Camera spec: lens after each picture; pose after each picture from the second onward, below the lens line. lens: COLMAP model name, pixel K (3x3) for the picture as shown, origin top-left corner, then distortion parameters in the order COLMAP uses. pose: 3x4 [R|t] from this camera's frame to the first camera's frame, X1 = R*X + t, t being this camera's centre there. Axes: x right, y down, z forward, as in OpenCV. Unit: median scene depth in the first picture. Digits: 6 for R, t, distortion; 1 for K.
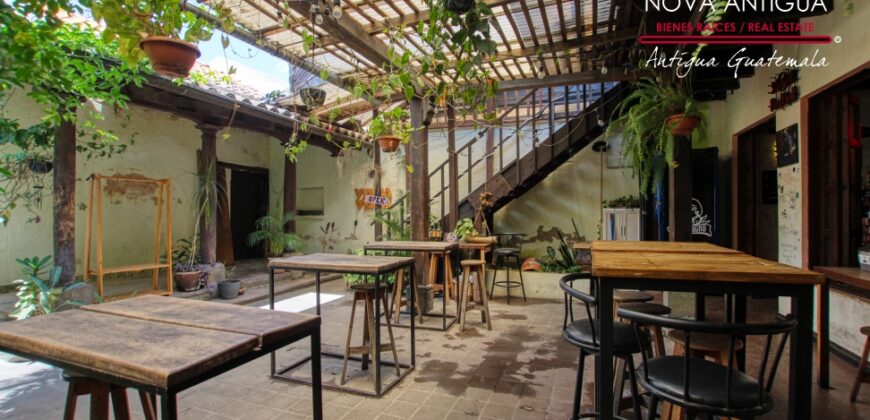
lens RADIAL K [[403.2, 0, 434.2], [0, 403.2, 209.2], [0, 0, 1]] dist [-0.027826, 0.000014]
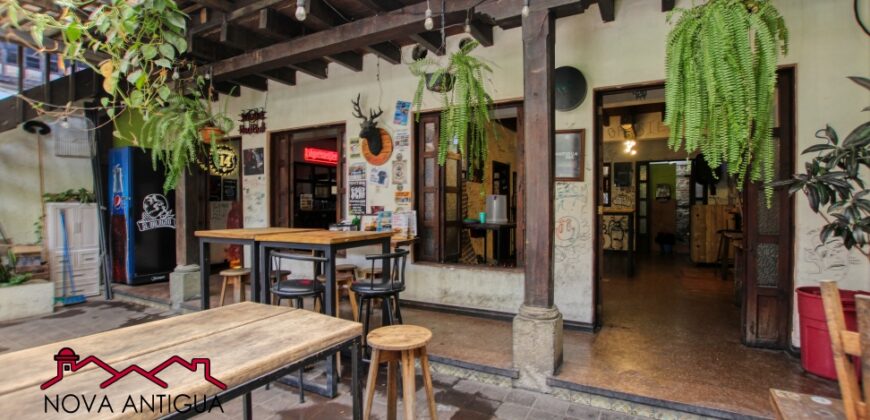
lens RADIAL K [[403.2, 0, 432.1], [0, 403.2, 211.3], [0, 0, 1]] dist [-0.027826, 0.000014]
pose [[0.143048, -0.009202, 0.989673, -0.324736], [-0.005303, 0.999935, 0.010064, 0.003785], [-0.989702, -0.006687, 0.142990, 0.094728]]
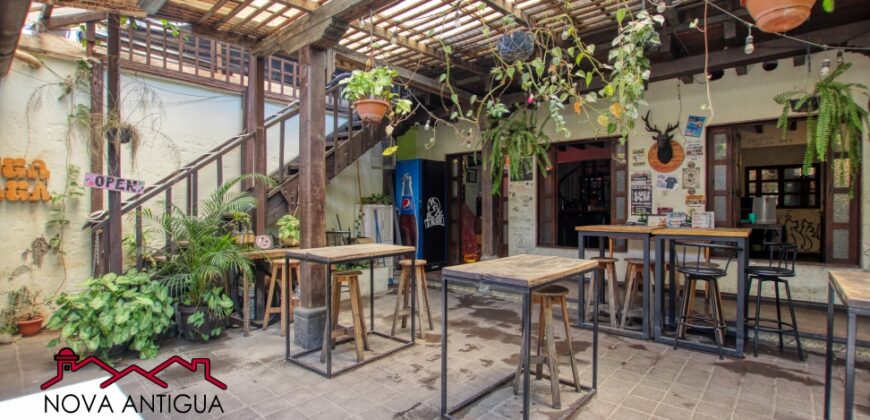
lens RADIAL K [[403.2, 0, 436.8], [0, 403.2, 212.8], [0, 0, 1]] dist [-0.027826, 0.000014]
pose [[0.341774, -0.006312, 0.939761, -0.592741], [-0.007416, 0.999928, 0.009414, 0.009013], [-0.939753, -0.010187, 0.341703, 0.512261]]
